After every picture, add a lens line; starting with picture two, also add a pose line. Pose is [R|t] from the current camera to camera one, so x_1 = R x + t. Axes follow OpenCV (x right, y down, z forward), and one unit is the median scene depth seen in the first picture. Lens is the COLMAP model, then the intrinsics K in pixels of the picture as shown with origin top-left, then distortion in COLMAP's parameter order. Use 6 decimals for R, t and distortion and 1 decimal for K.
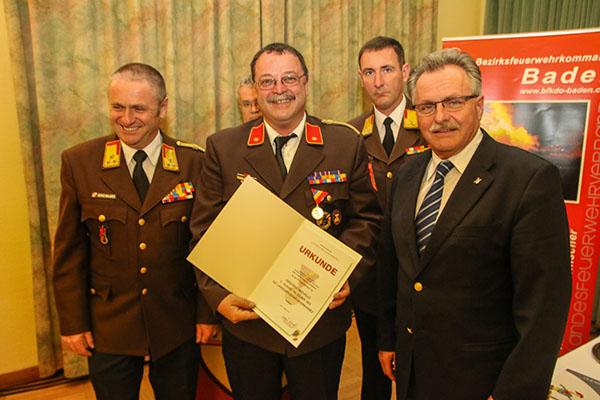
lens RADIAL K [[473.3, 0, 300.7], [0, 473.3, 208.8], [0, 0, 1]] dist [-0.138183, 0.135122]
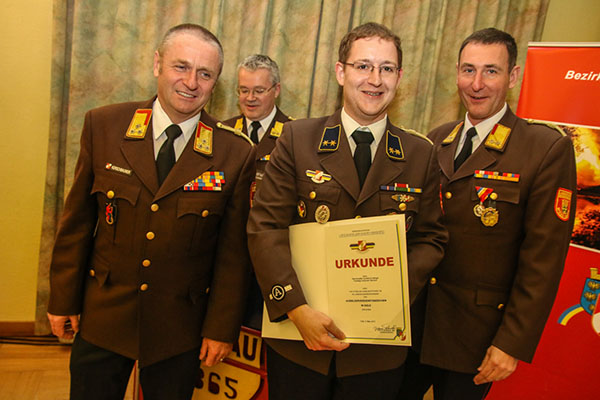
lens RADIAL K [[469.1, 0, 300.0], [0, 469.1, 204.9], [0, 0, 1]] dist [-0.119863, 0.129629]
pose [[0.962146, 0.172653, -0.210871, 0.155822], [-0.173933, 0.984677, 0.012608, -0.024666], [0.209817, 0.024547, 0.977433, 0.138026]]
